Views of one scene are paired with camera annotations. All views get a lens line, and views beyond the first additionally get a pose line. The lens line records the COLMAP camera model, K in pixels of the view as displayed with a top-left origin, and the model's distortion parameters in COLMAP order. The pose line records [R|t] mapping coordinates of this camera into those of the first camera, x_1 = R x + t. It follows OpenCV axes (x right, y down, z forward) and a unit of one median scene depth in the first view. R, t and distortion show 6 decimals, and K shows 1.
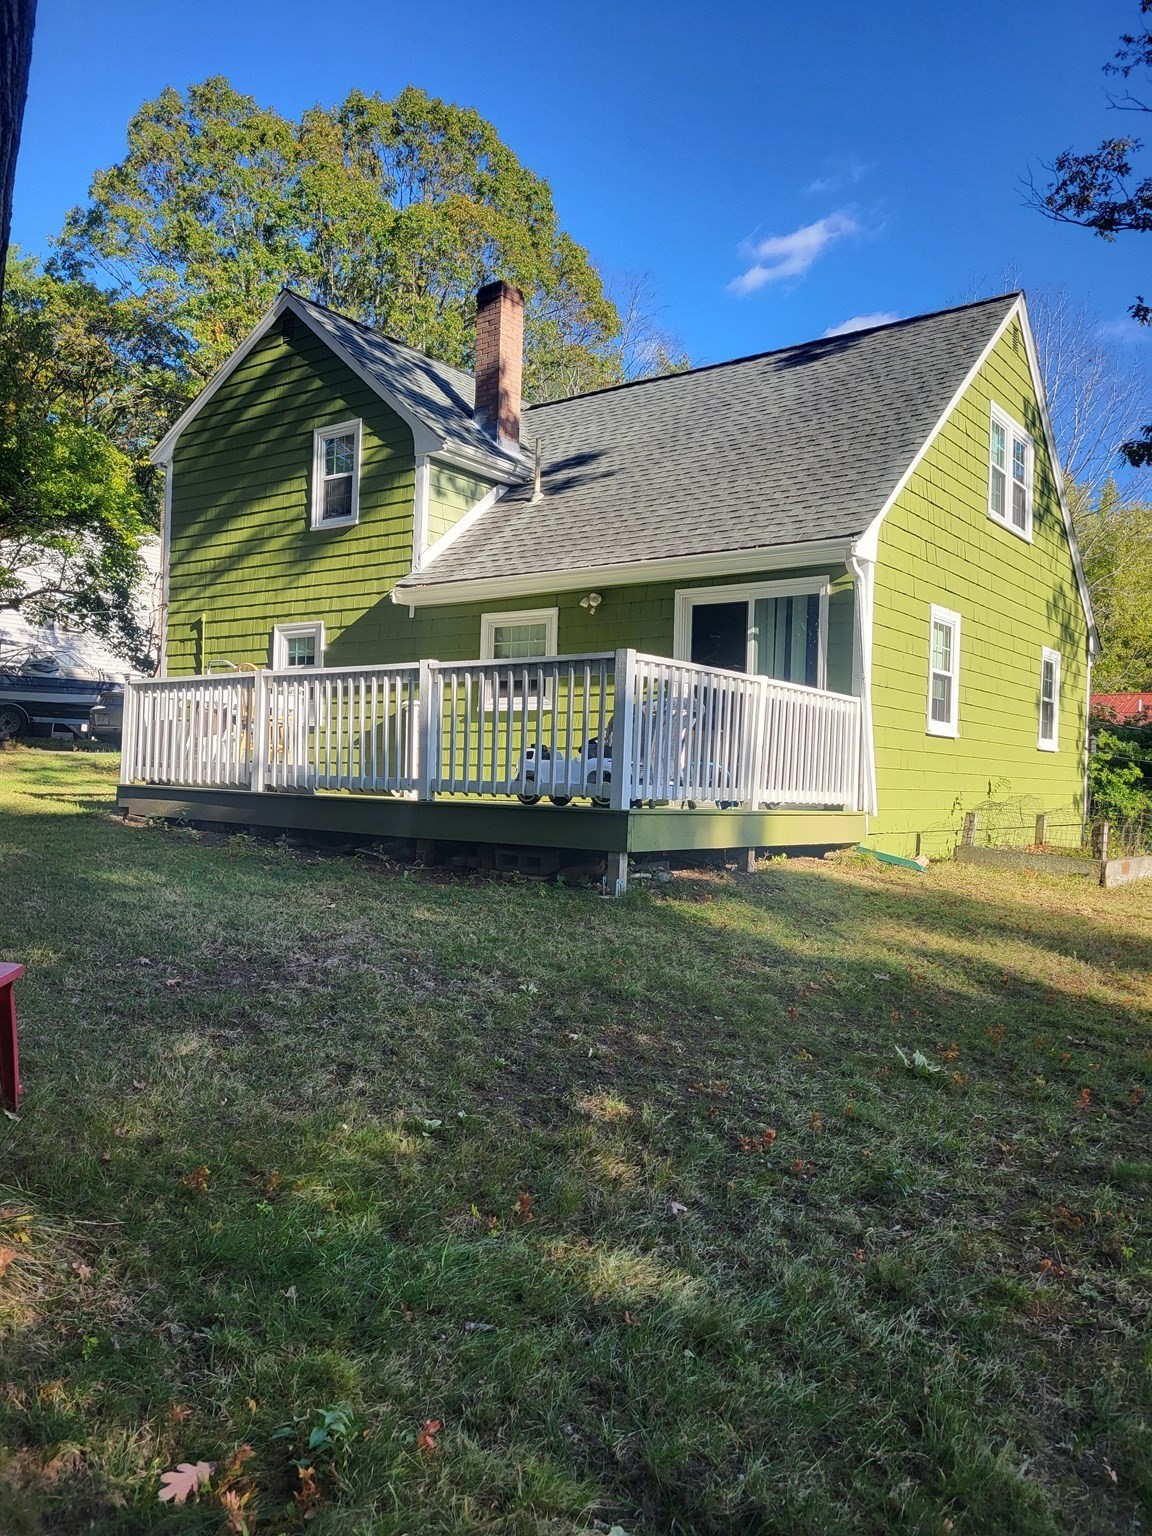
lens RADIAL K [[1165.0, 0, 570.8], [0, 1165.0, 766.2], [0, 0, 1]] dist [0.042603, -0.032909]
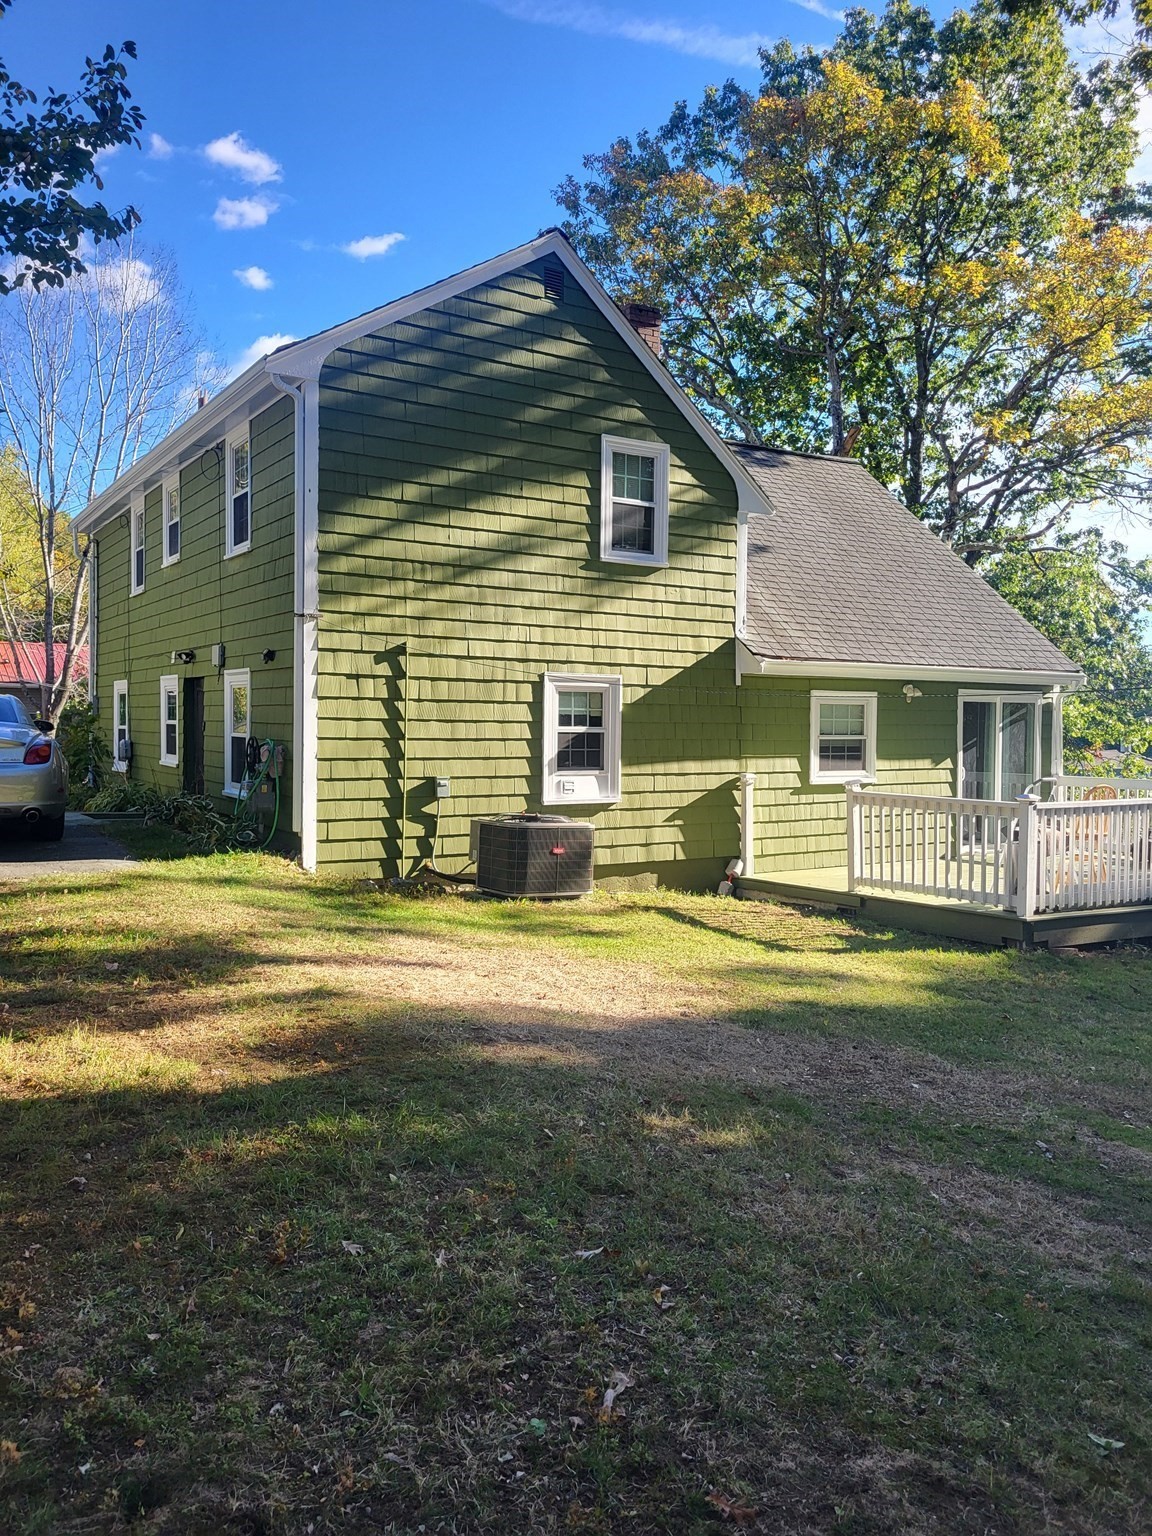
lens RADIAL K [[1165.0, 0, 575.1], [0, 1165.0, 763.4], [0, 0, 1]] dist [0.042603, -0.032909]
pose [[0.364993, -0.058518, 0.929169, -0.988890], [-0.019387, 0.997329, 0.070426, -0.118913], [-0.930808, -0.043719, 0.362884, 0.722053]]
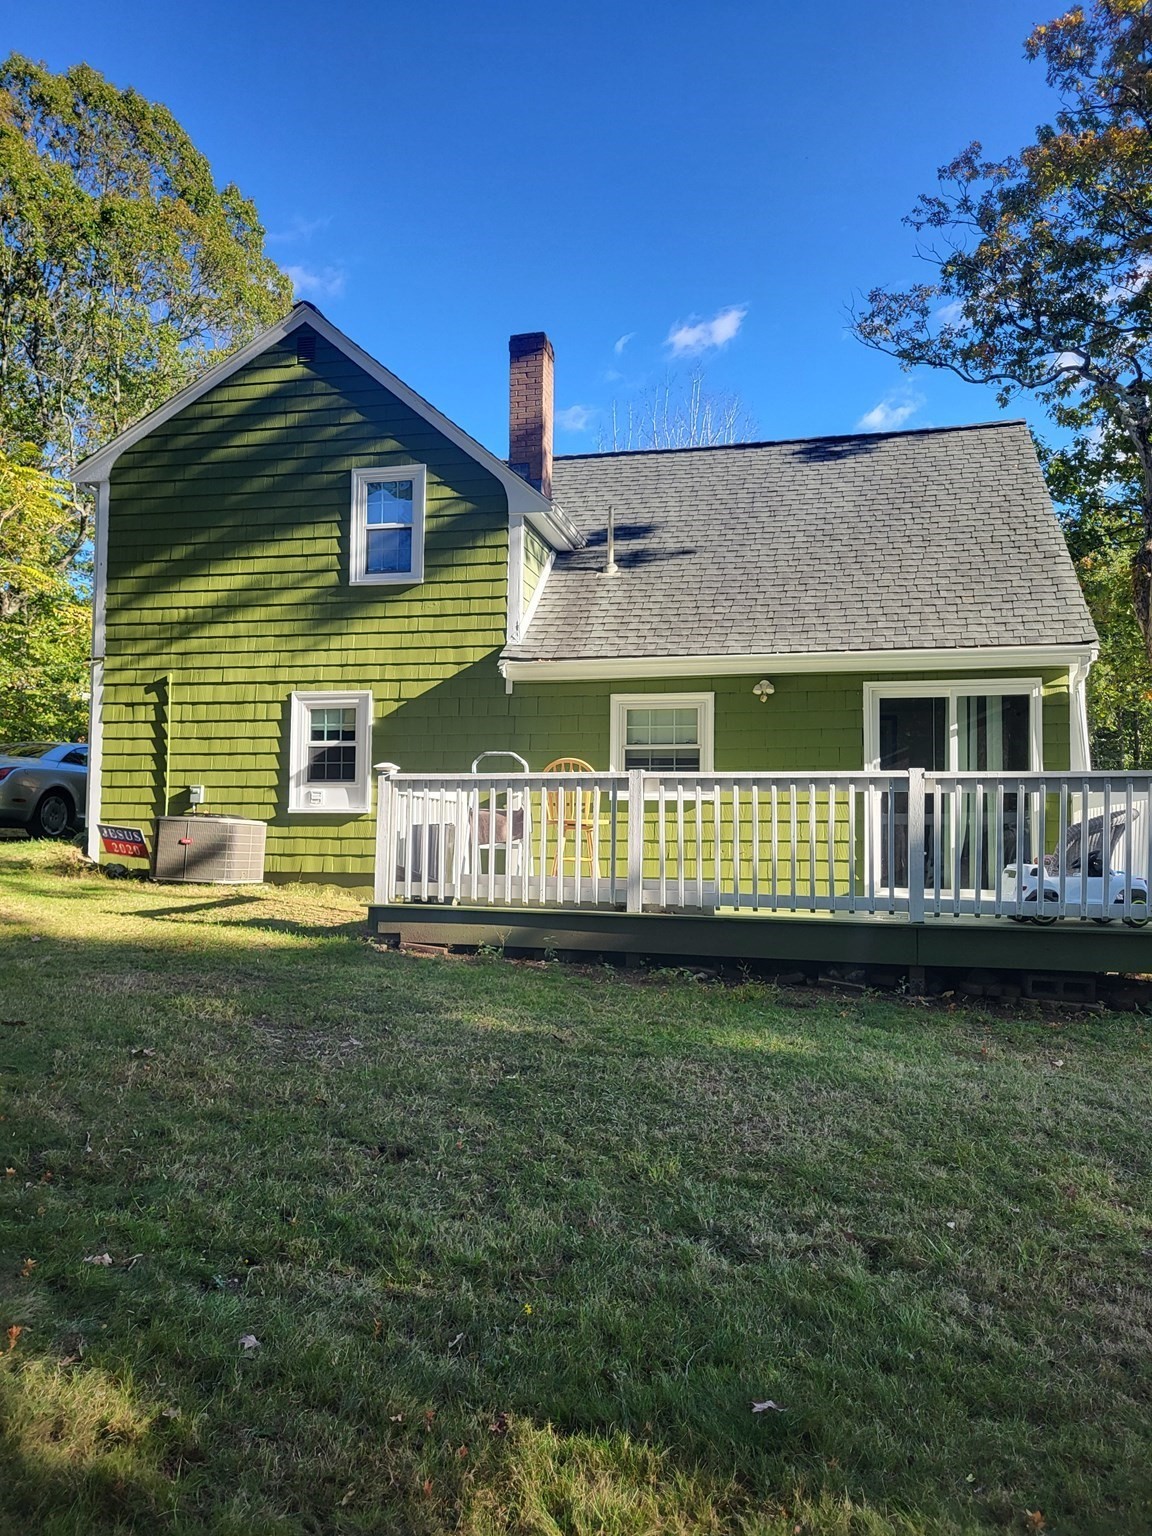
lens RADIAL K [[1165.0, 0, 580.9], [0, 1165.0, 777.6], [0, 0, 1]] dist [0.042603, -0.032909]
pose [[0.916010, 0.004241, 0.401133, -0.412486], [0.008427, 0.999520, -0.029810, -0.033182], [-0.401067, 0.030686, 0.915535, 0.149284]]
